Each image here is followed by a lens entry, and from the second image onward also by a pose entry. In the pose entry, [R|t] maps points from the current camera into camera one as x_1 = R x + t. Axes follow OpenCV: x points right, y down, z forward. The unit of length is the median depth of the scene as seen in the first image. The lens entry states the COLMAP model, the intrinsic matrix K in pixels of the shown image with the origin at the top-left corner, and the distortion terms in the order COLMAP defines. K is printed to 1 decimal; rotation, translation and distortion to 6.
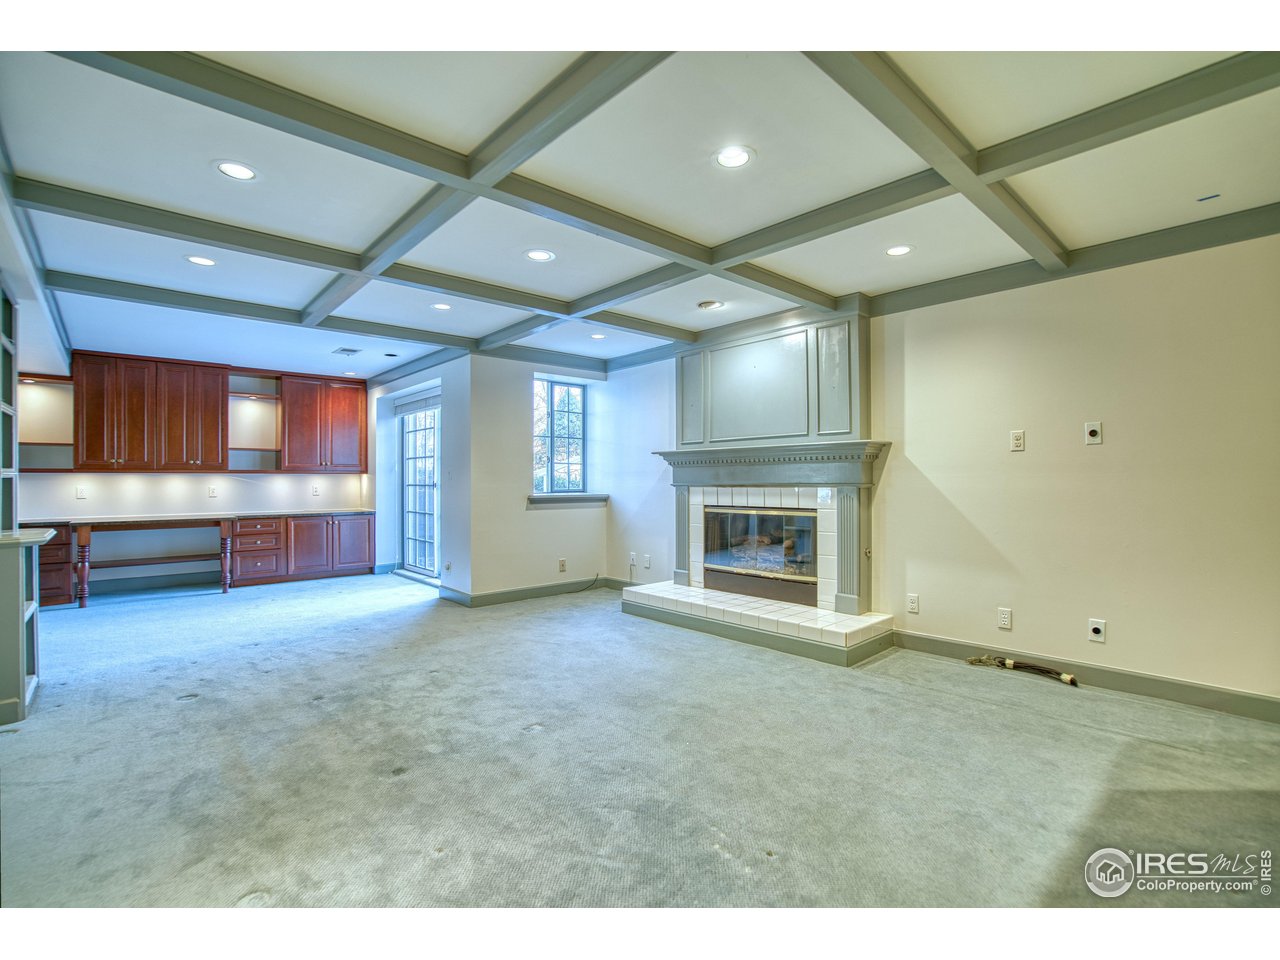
lens RADIAL K [[589.8, 0, 639.0], [0, 589.8, 478.0], [0, 0, 1]] dist [-0.026625, 0.002924]
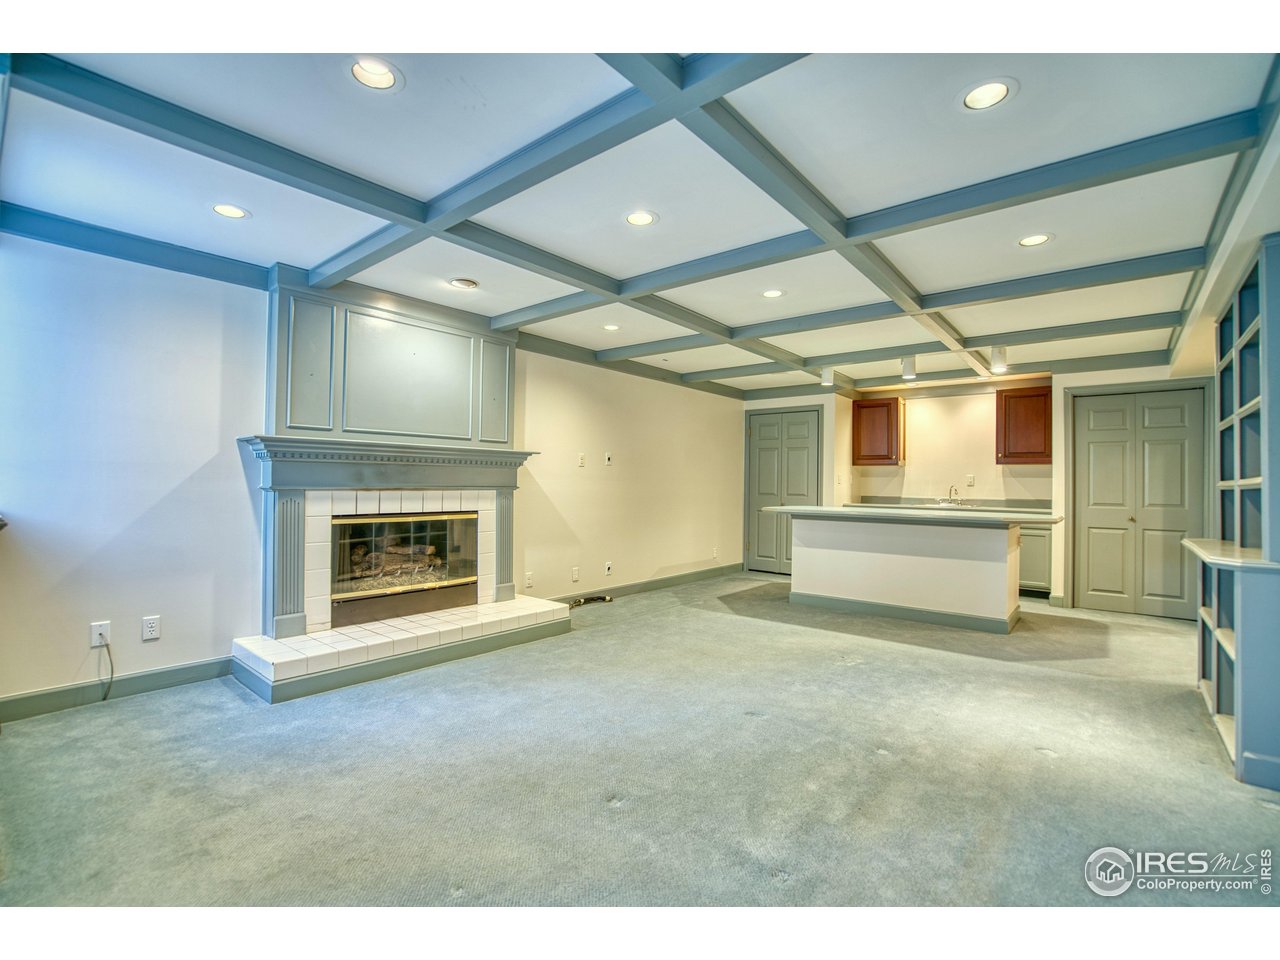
lens RADIAL K [[589.8, 0, 631.7], [0, 589.8, 478.8], [0, 0, 1]] dist [-0.026625, 0.002924]
pose [[-0.106264, 0.012026, 0.994265, -0.766936], [-0.014507, 0.999802, -0.013644, 0.005747], [-0.994232, -0.015874, -0.106069, 0.829764]]
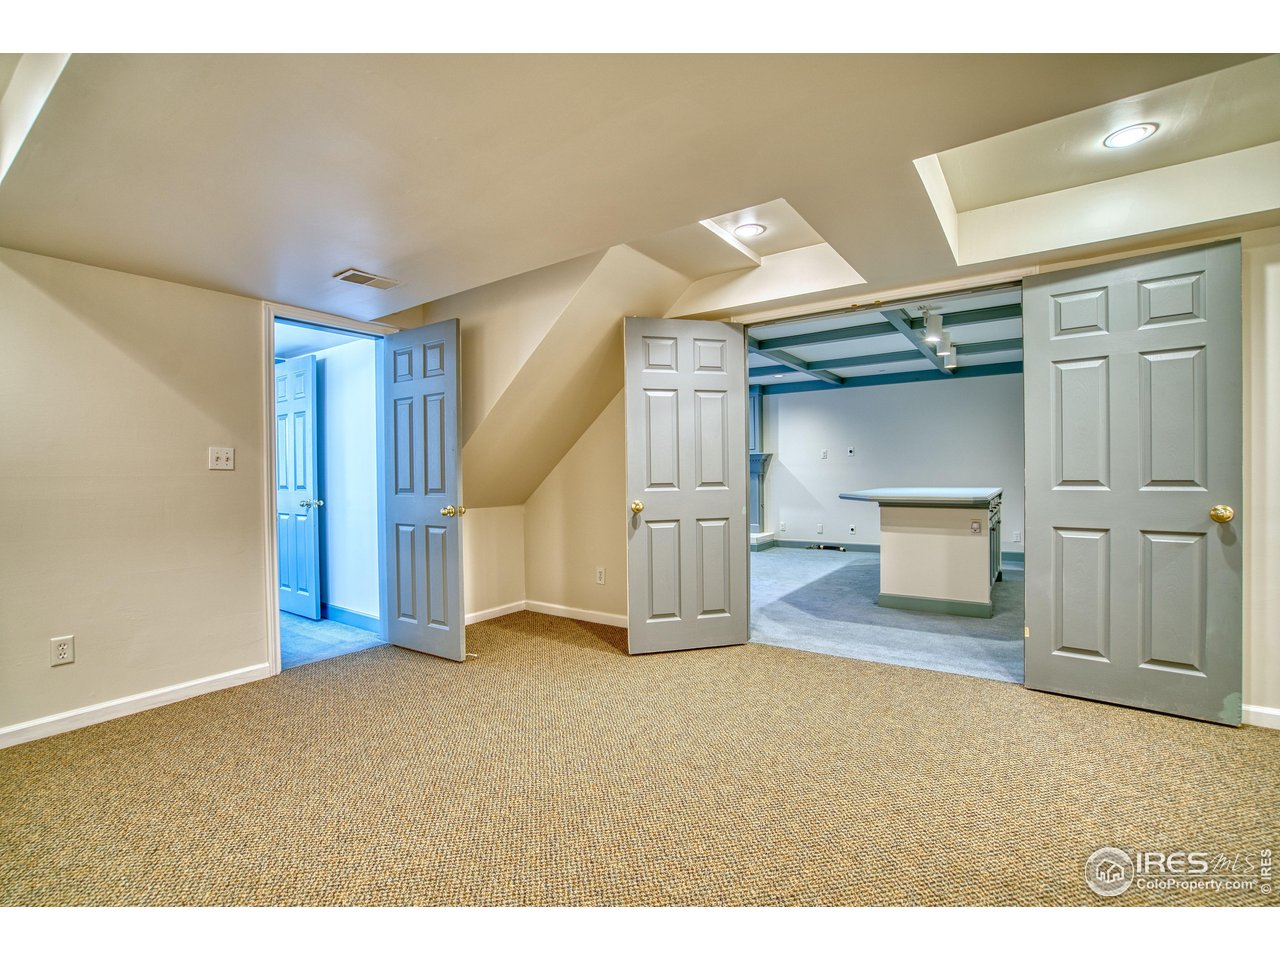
lens RADIAL K [[589.8, 0, 632.0], [0, 589.8, 480.3], [0, 0, 1]] dist [-0.026625, 0.002924]
pose [[0.977587, -0.013818, 0.210078, -0.505170], [0.011093, 0.999838, 0.014148, 0.000409], [-0.210240, -0.011500, 0.977582, -0.958162]]
